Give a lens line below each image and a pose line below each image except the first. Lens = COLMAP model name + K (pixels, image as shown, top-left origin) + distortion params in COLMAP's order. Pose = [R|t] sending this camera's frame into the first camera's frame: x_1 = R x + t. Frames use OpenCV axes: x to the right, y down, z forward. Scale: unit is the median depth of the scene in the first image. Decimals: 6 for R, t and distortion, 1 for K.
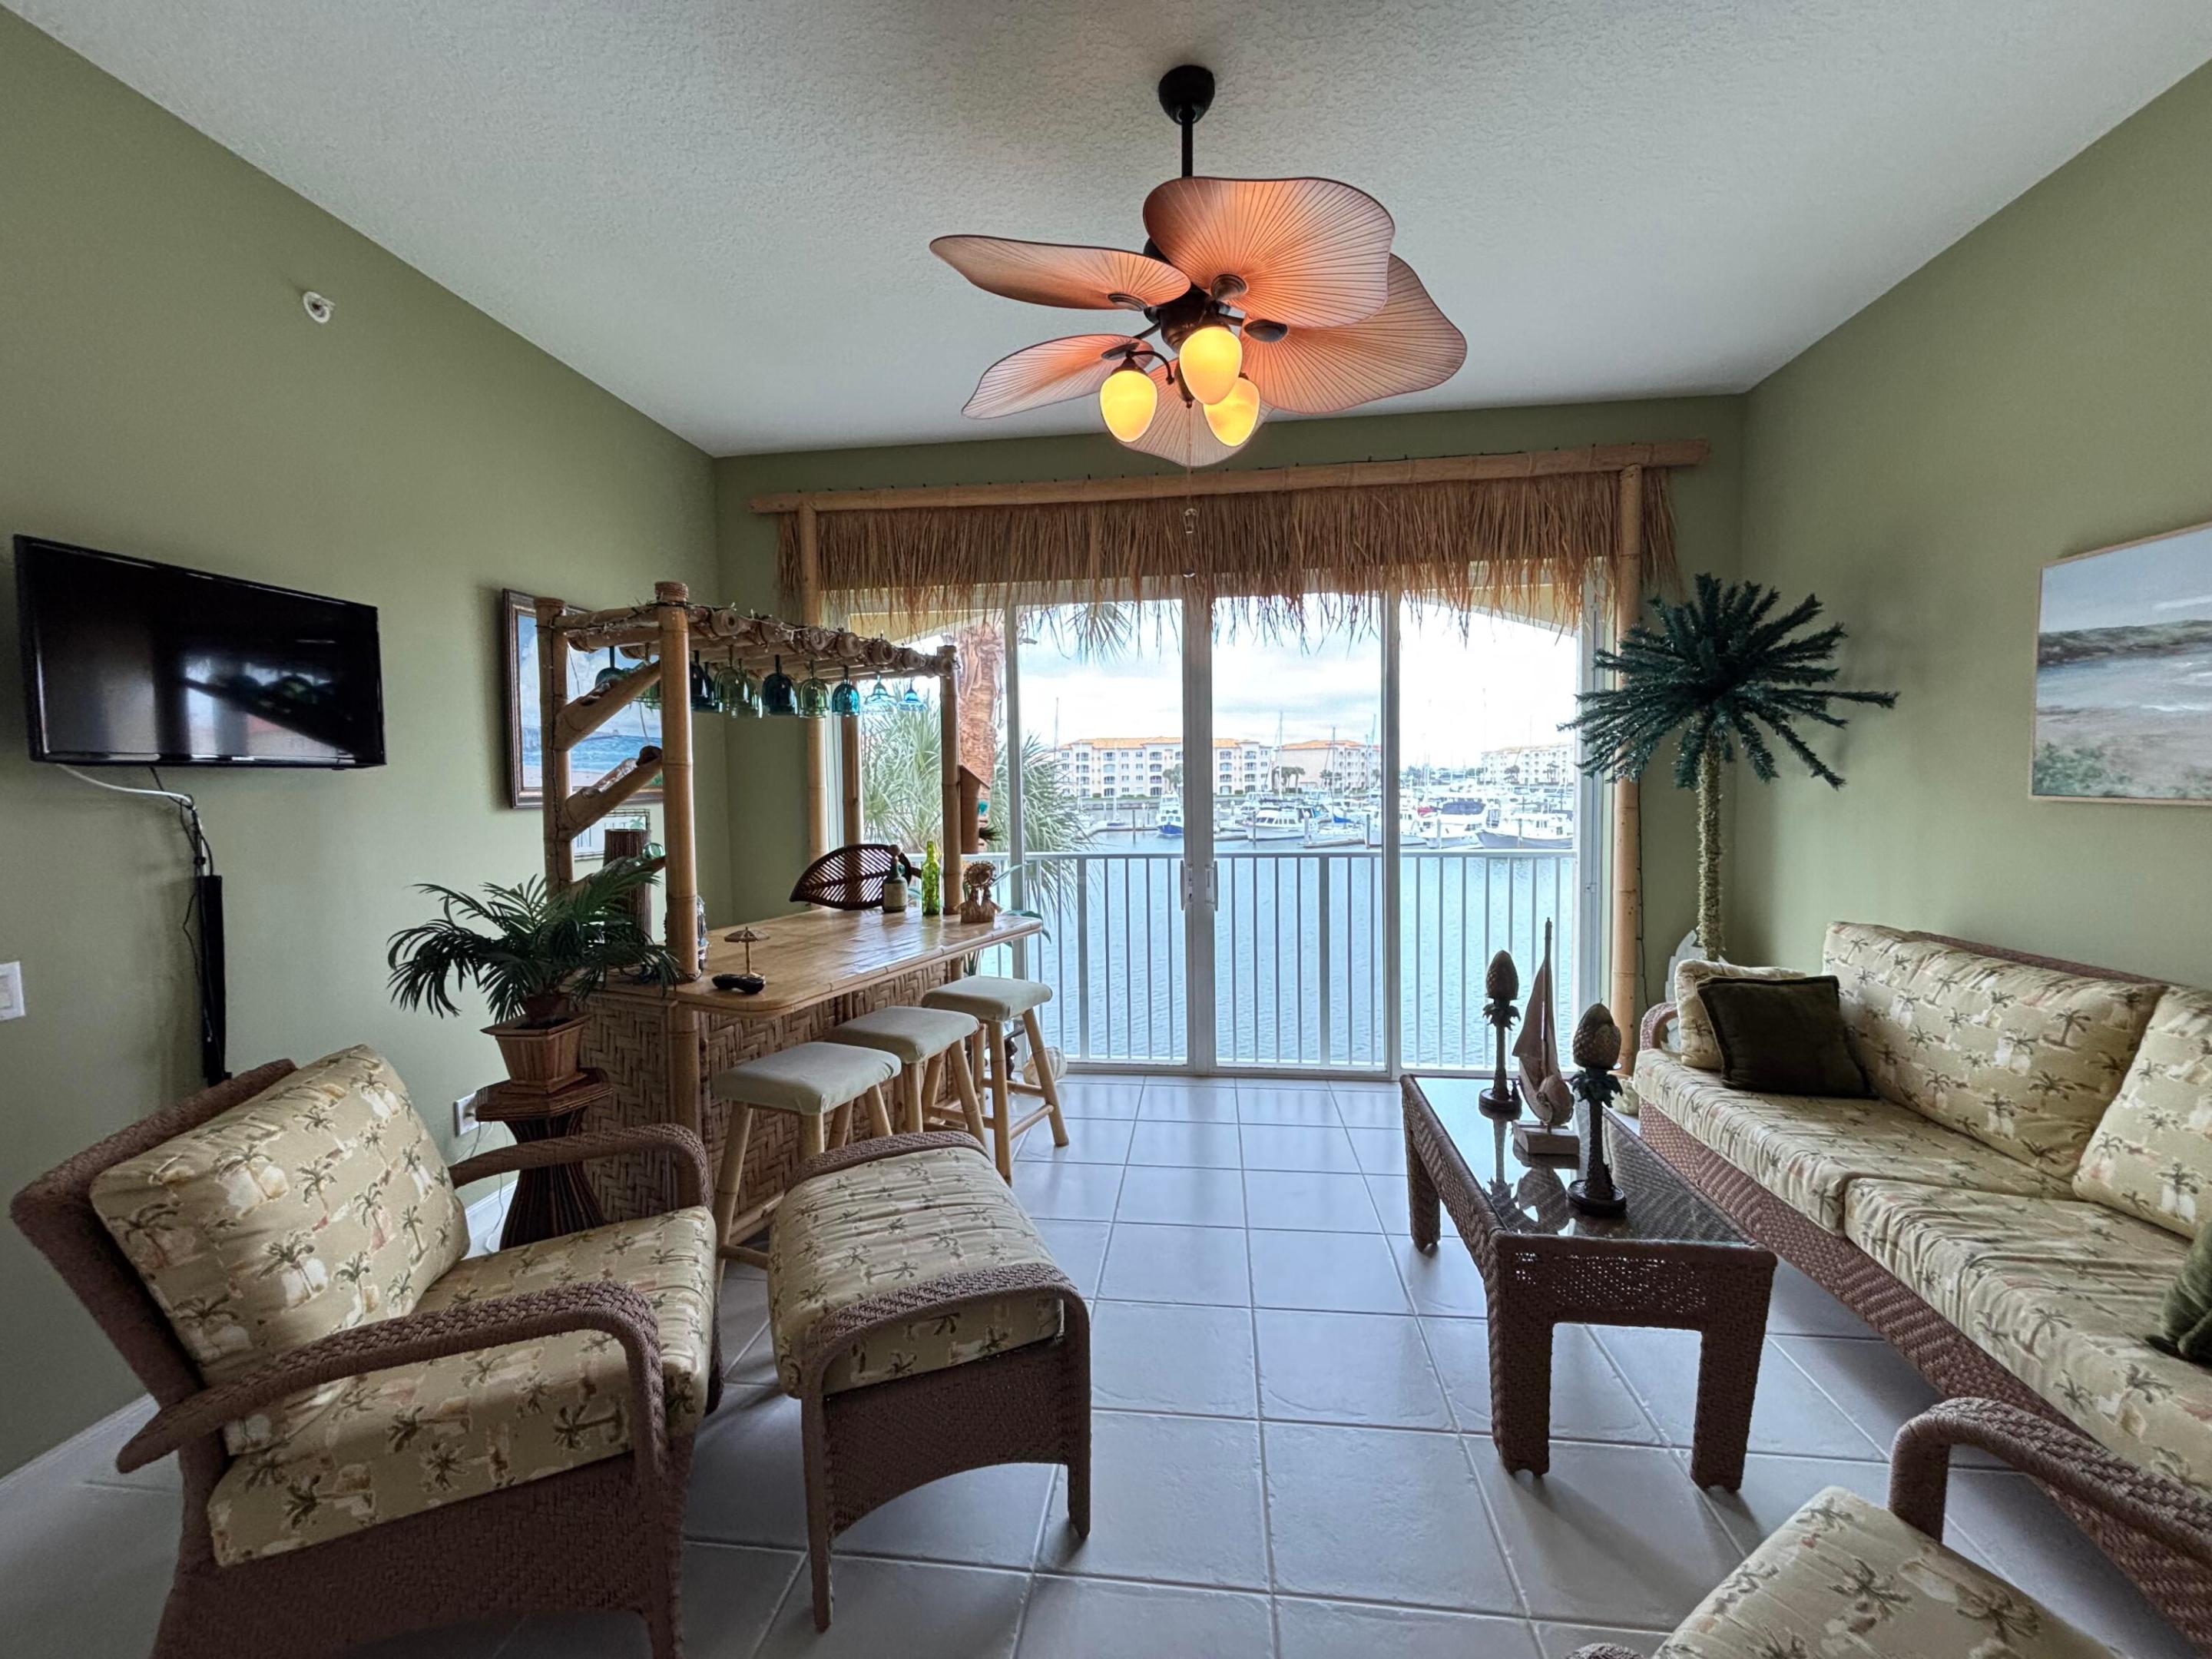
lens RADIAL K [[898.0, 0, 1106.0], [0, 898.0, 829.5], [0, 0, 1]] dist [-0.001739, 0.005809]
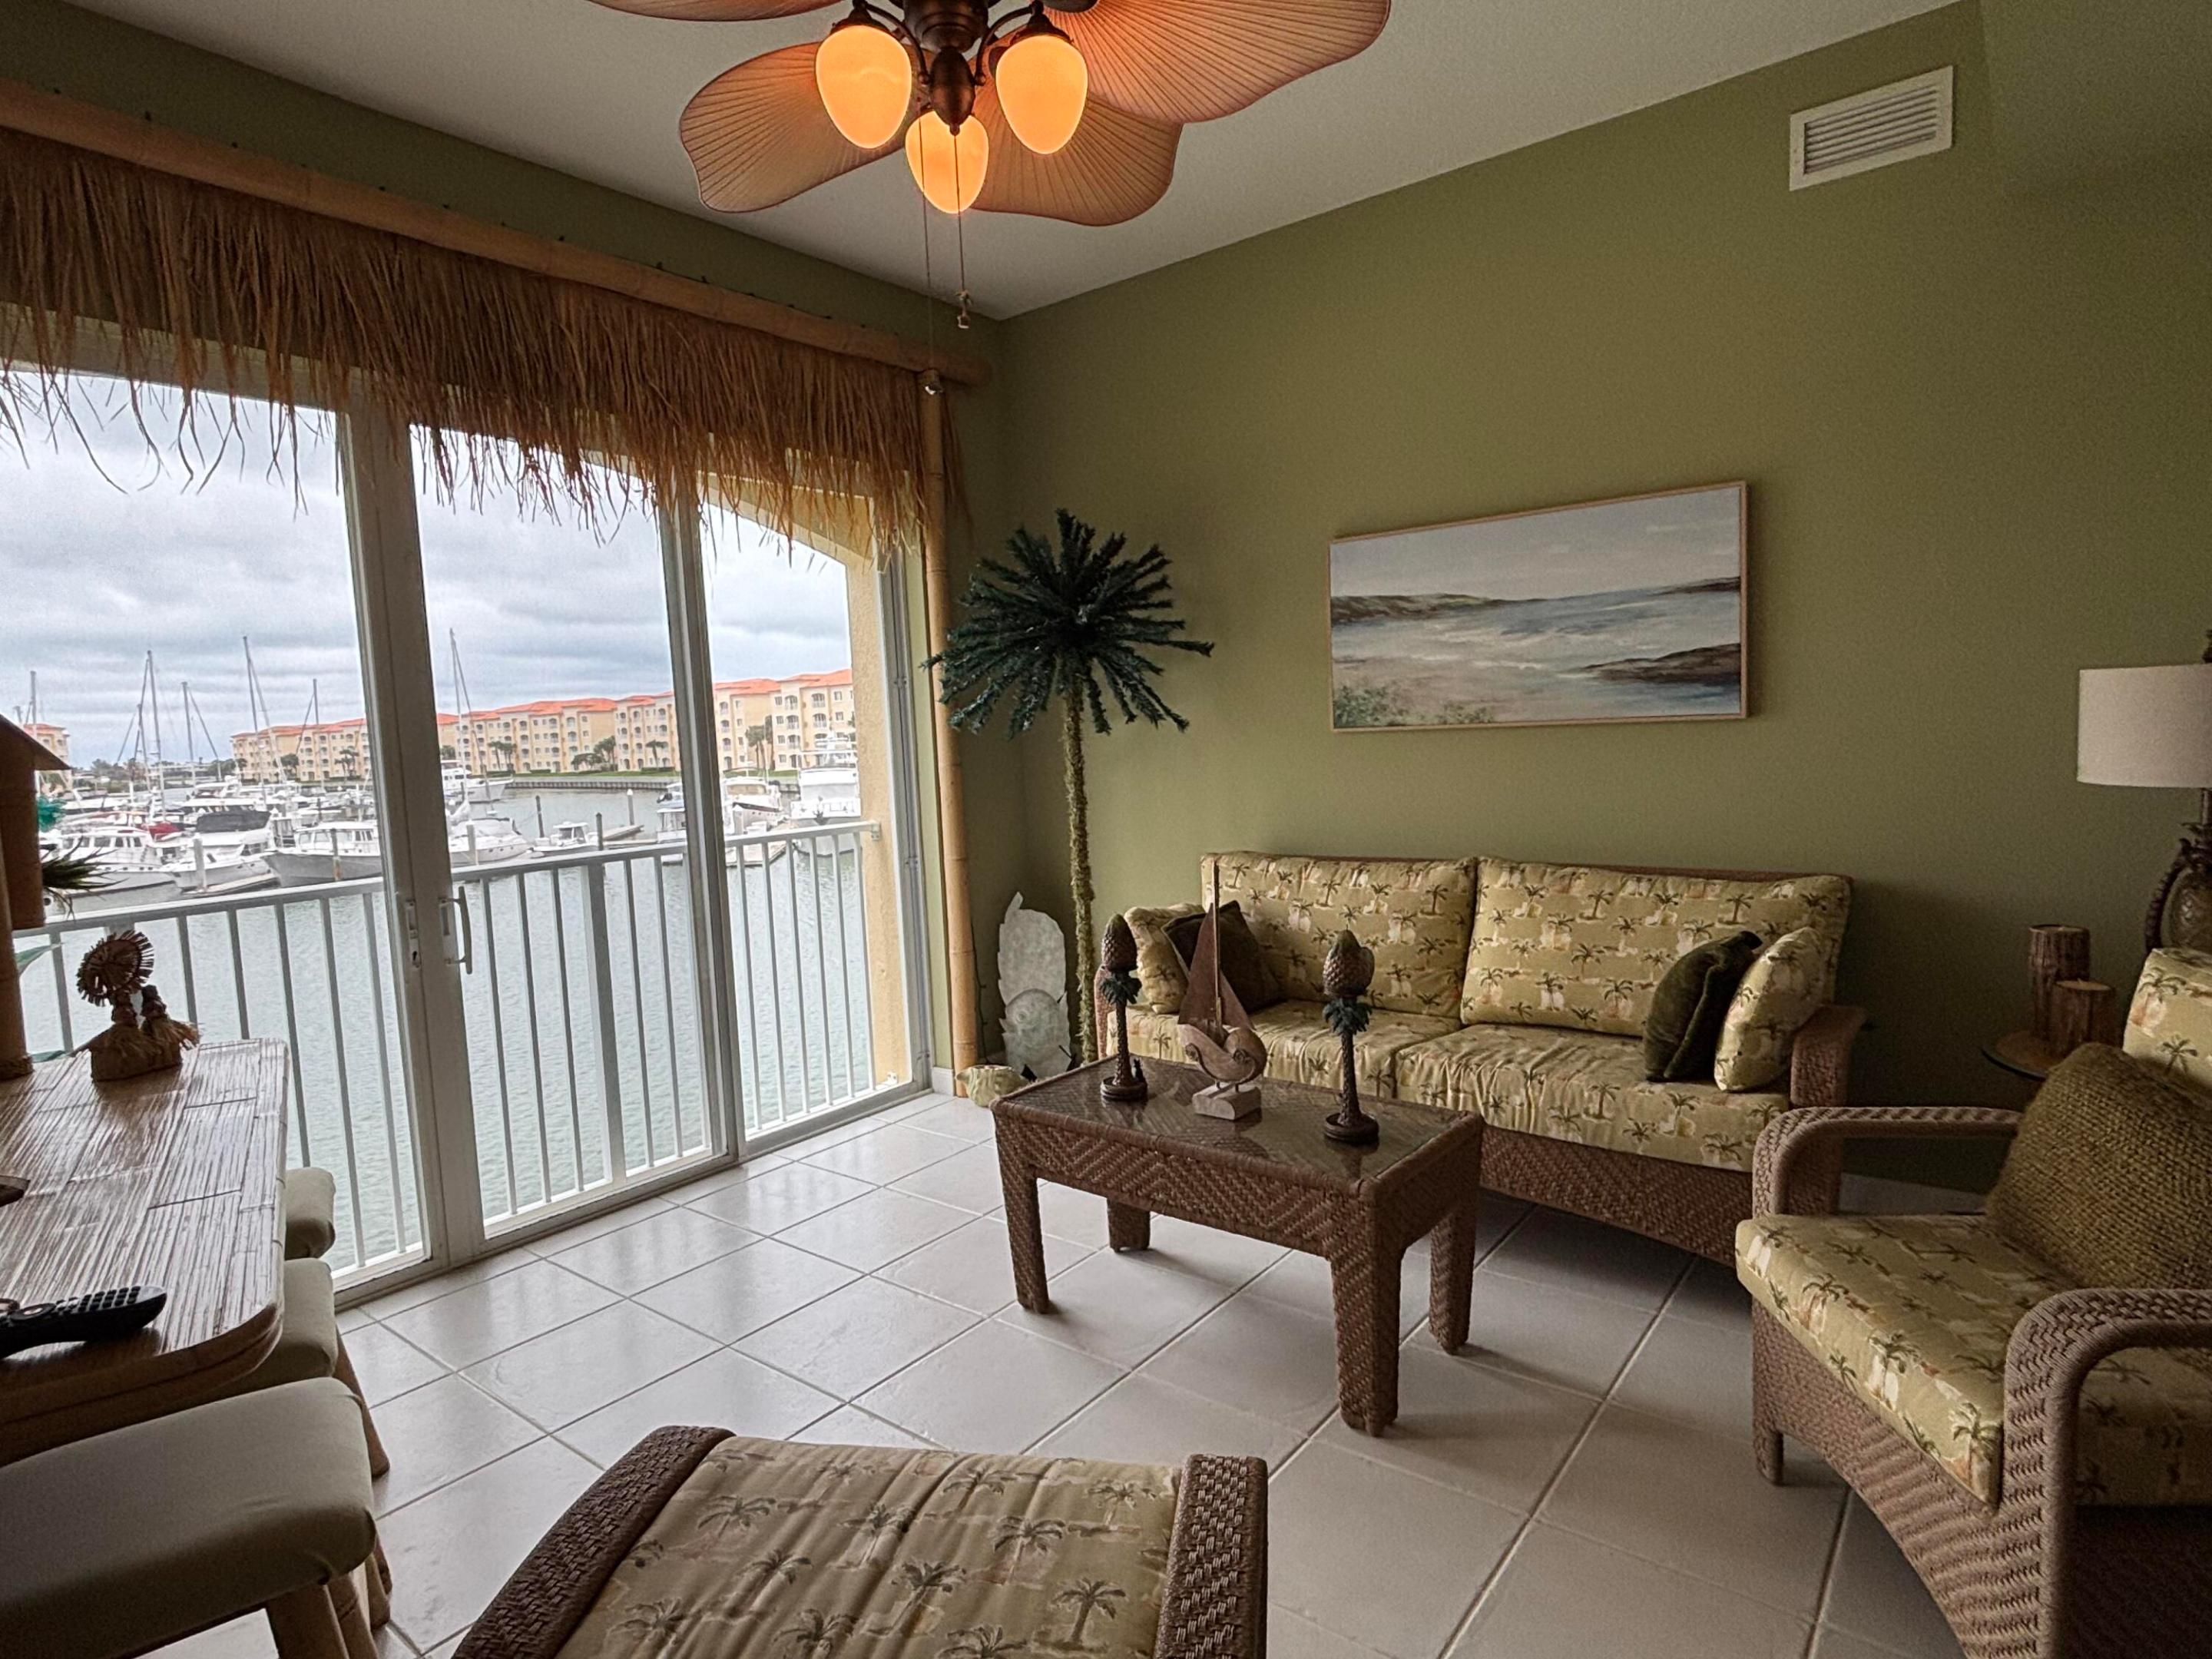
lens RADIAL K [[1197.0, 0, 1106.0], [0, 1197.0, 829.5], [0, 0, 1]] dist [0.051069, -0.038700]
pose [[0.527069, -0.081865, 0.845870, -0.557733], [0.087141, 0.995309, 0.042030, 0.003732], [-0.845343, 0.051557, 0.531730, 0.413080]]
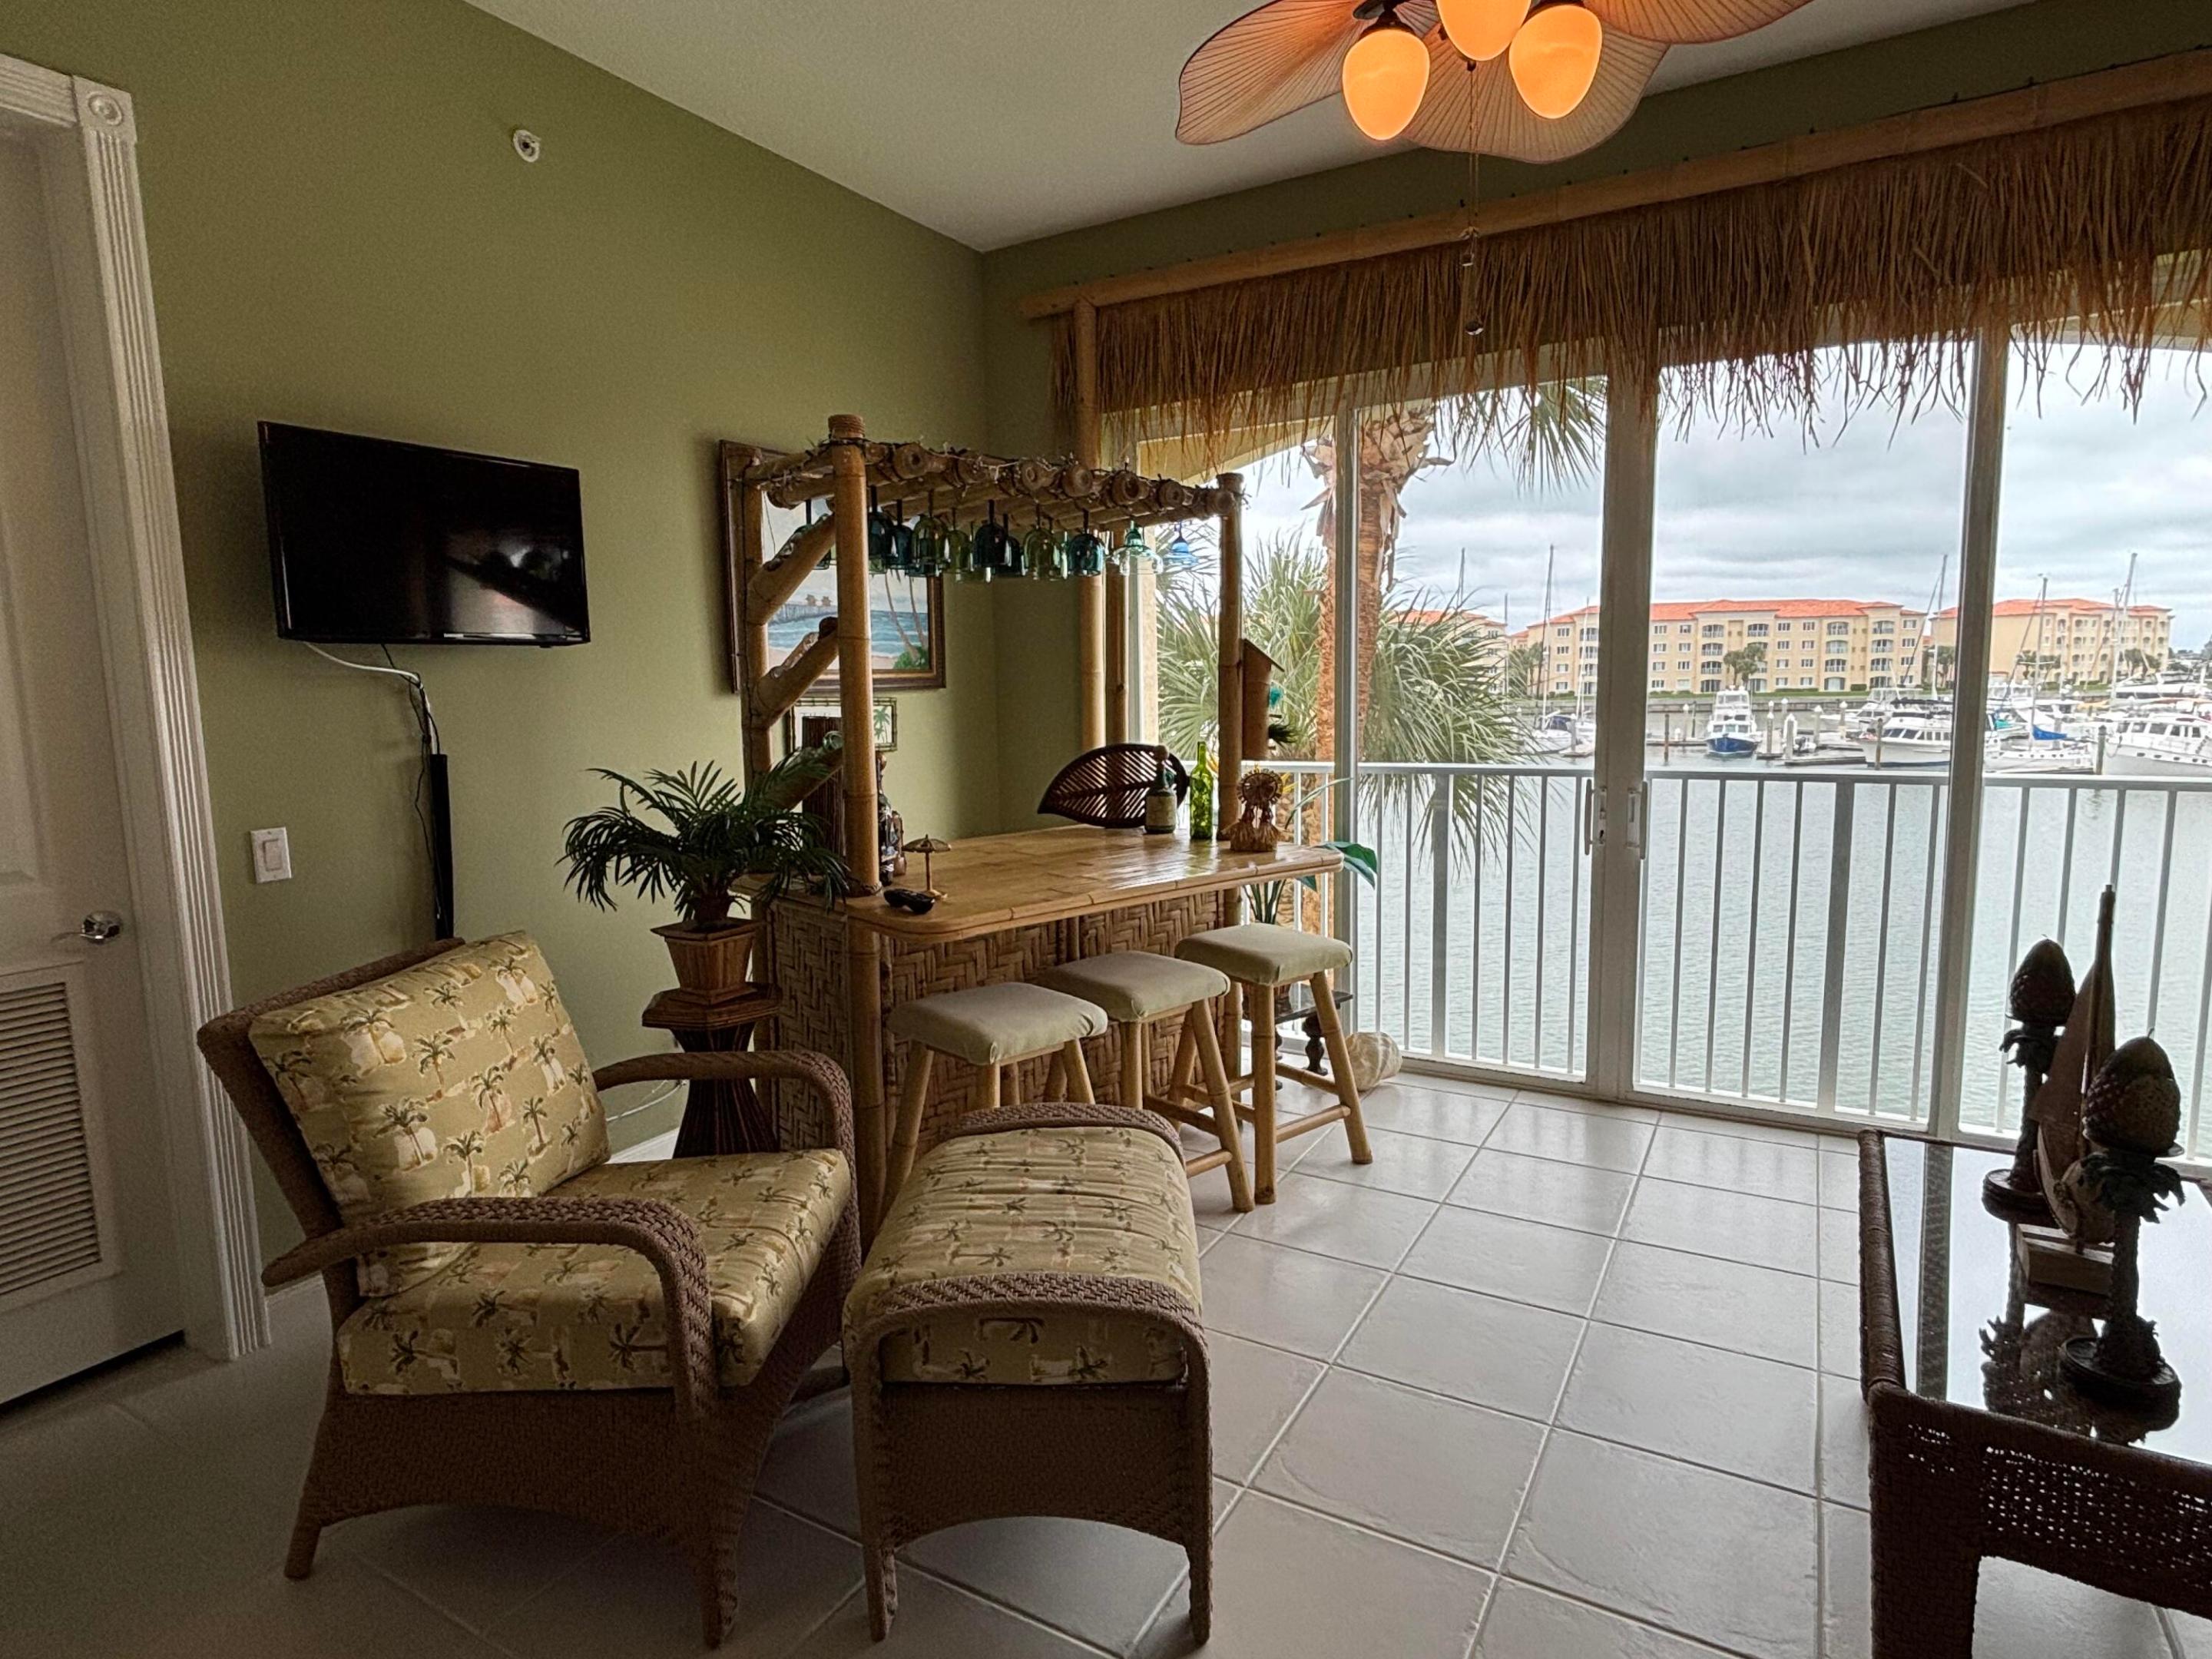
lens RADIAL K [[1221.6, 0, 1104.8], [0, 1221.6, 826.5], [0, 0, 1]] dist [0.003659, -0.001123]
pose [[0.917210, 0.046544, -0.395675, 0.203379], [-0.018273, 0.997022, 0.074923, 0.014000], [0.397984, -0.061490, 0.915329, 0.042289]]
